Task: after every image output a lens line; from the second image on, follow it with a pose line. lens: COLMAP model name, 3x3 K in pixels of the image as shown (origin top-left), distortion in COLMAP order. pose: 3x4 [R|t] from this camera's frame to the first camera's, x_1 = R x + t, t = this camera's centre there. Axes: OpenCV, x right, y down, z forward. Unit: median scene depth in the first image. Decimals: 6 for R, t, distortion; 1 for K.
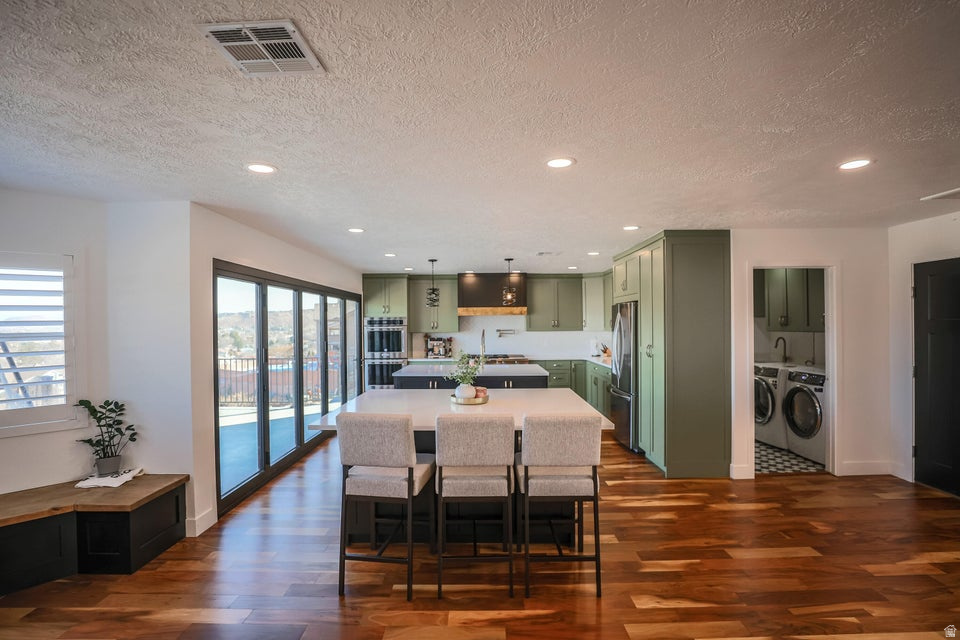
lens RADIAL K [[467.1, 0, 485.4], [0, 467.1, 323.1], [0, 0, 1]] dist [-0.043217, 0.012809]
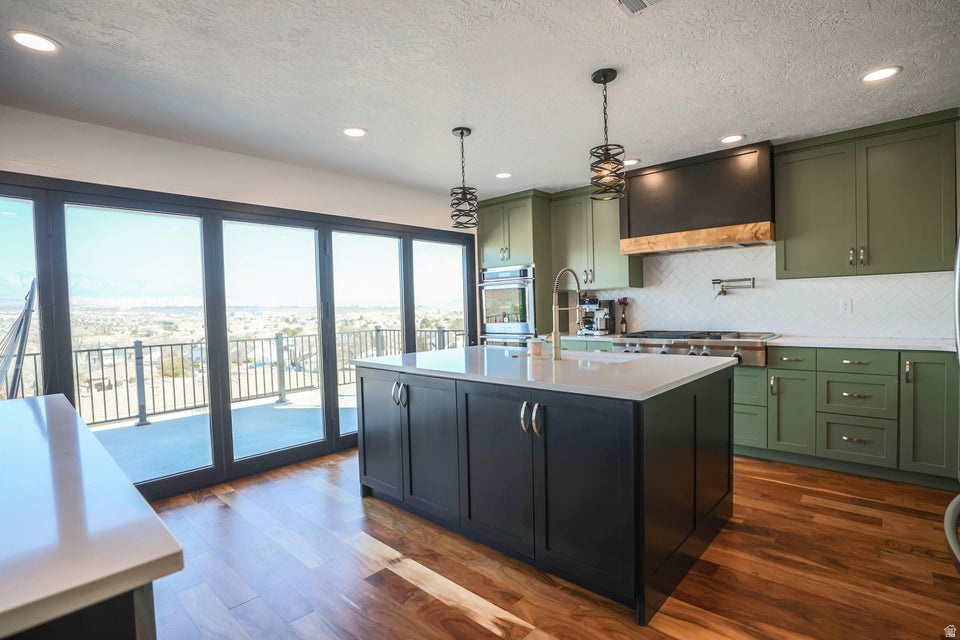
lens RADIAL K [[467.1, 0, 485.4], [0, 467.1, 323.1], [0, 0, 1]] dist [-0.043217, 0.012809]
pose [[0.732923, 0.011174, -0.680220, 0.182914], [0.023151, 0.998876, 0.041353, 0.034629], [0.679917, -0.046056, 0.731841, 0.506157]]
